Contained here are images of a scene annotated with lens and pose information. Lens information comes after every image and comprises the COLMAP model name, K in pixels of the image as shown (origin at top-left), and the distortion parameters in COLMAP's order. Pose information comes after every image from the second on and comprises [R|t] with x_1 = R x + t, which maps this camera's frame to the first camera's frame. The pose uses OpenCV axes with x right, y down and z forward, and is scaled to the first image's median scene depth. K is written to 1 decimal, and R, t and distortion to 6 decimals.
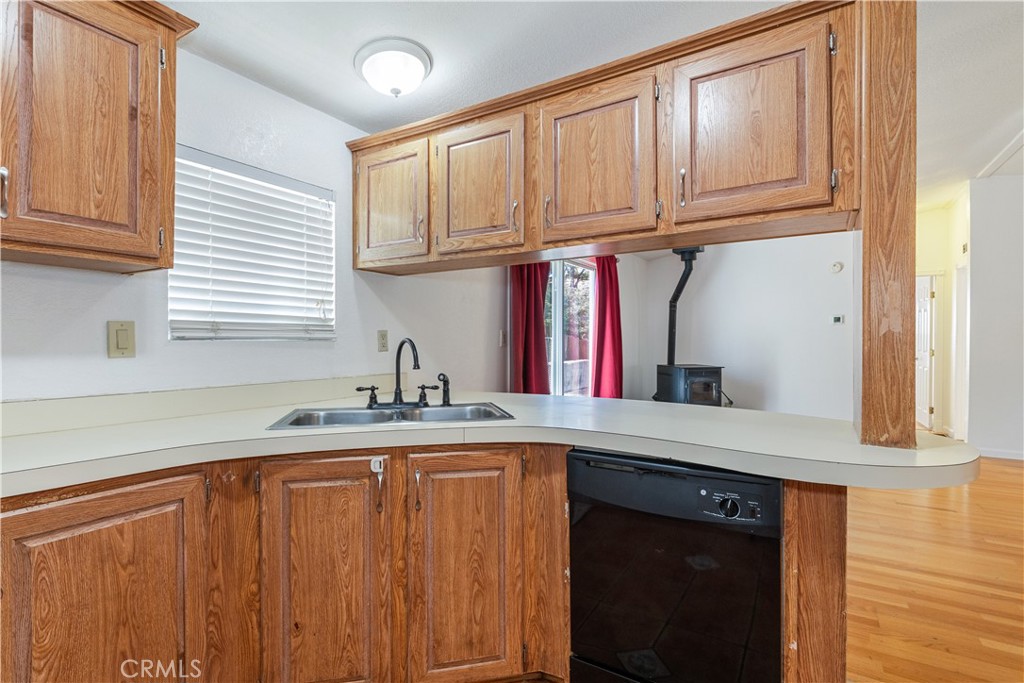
lens RADIAL K [[512.2, 0, 525.8], [0, 512.2, 344.4], [0, 0, 1]] dist [-0.004623, -0.000570]
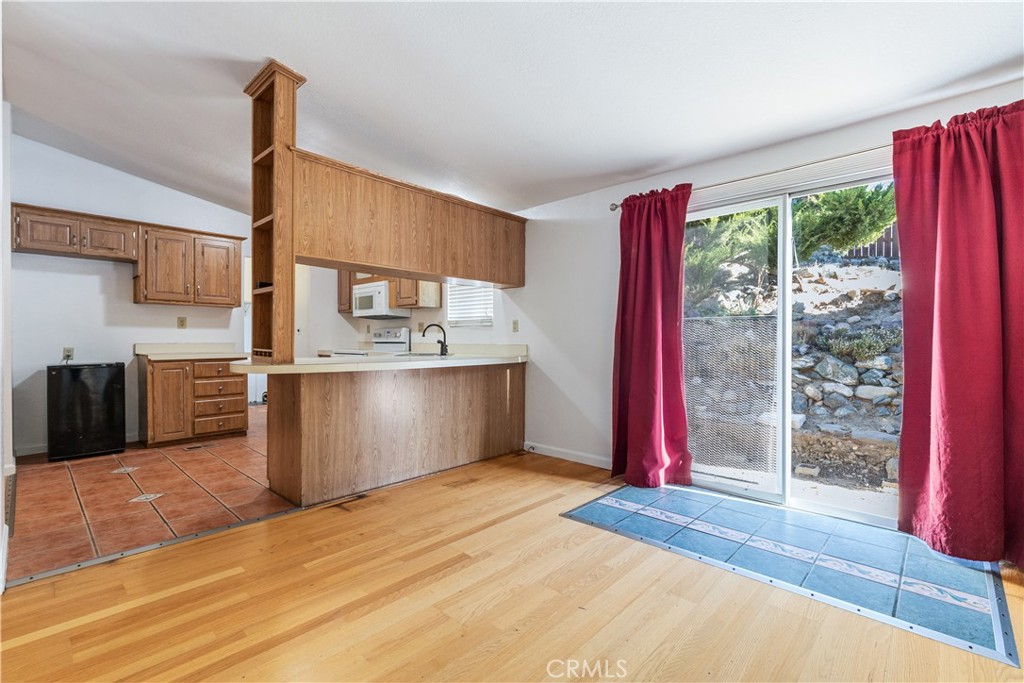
lens RADIAL K [[464.9, 0, 481.9], [0, 464.9, 343.6], [0, 0, 1]] dist [-0.001845, 0.000131]
pose [[-0.280209, 0.007100, -0.959913, 2.109963], [-0.009903, 0.999898, 0.010287, 0.064450], [0.959888, 0.012389, -0.280110, 2.178862]]
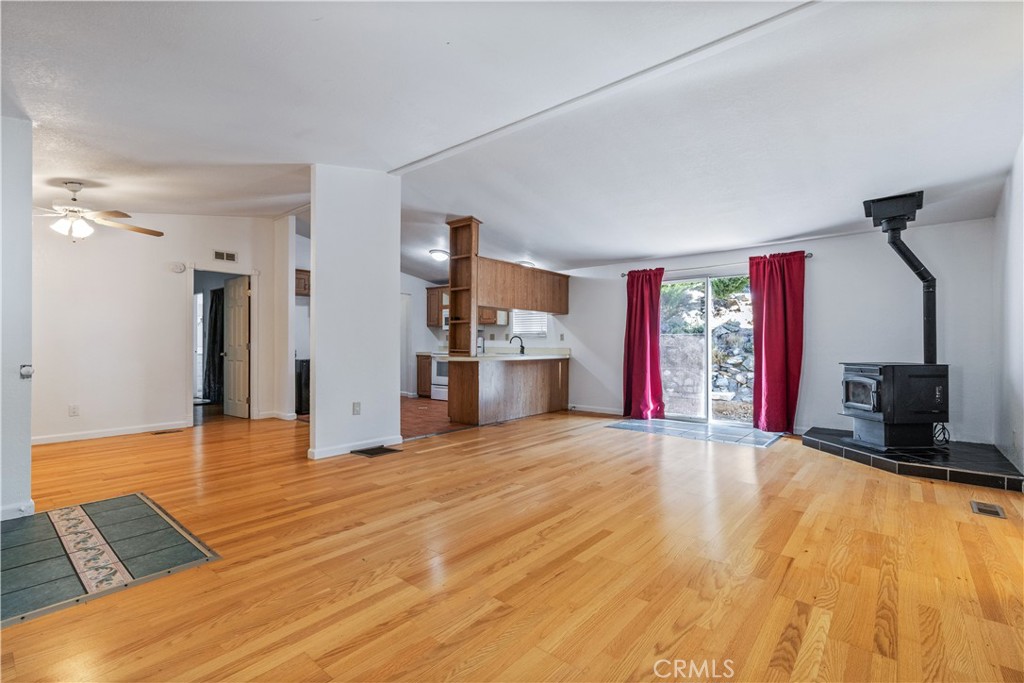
lens RADIAL K [[471.7, 0, 461.2], [0, 471.7, 343.1], [0, 0, 1]] dist [0.000215, 0.000141]
pose [[-0.261370, -0.004834, -0.965226, 4.201909], [-0.011264, 0.999935, -0.001958, 0.068576], [0.965173, 0.010361, -0.261408, 1.875974]]
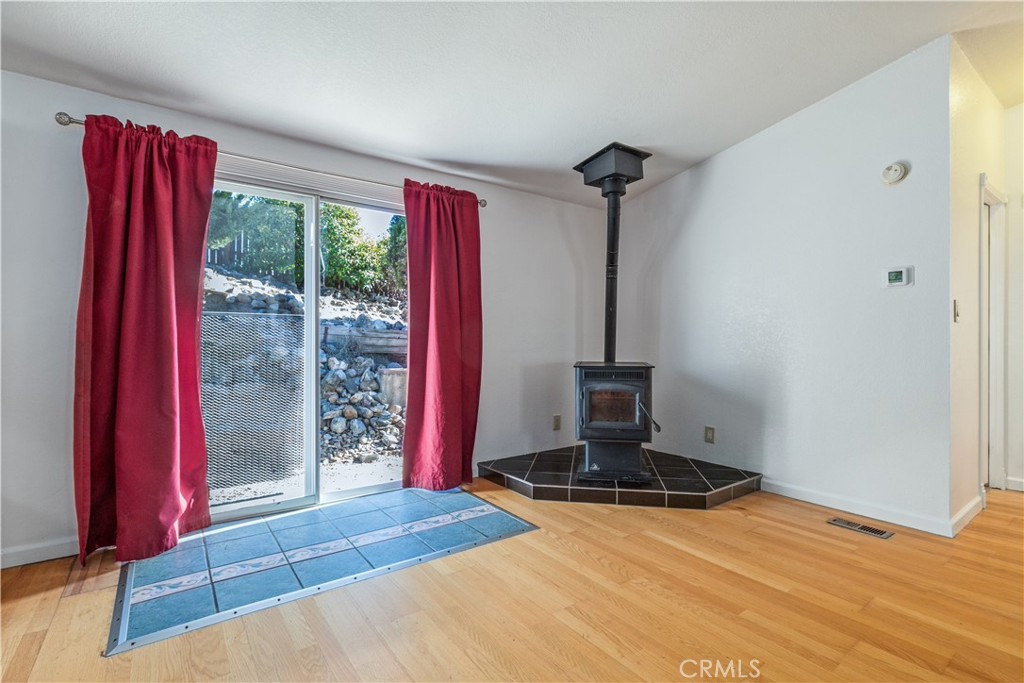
lens RADIAL K [[486.1, 0, 518.6], [0, 486.1, 341.7], [0, 0, 1]] dist [0.001997, -0.000090]
pose [[0.915618, 0.003315, -0.402035, 1.579297], [-0.006198, 0.999964, -0.005869, 0.068980], [0.402001, 0.007866, 0.915606, 1.430002]]
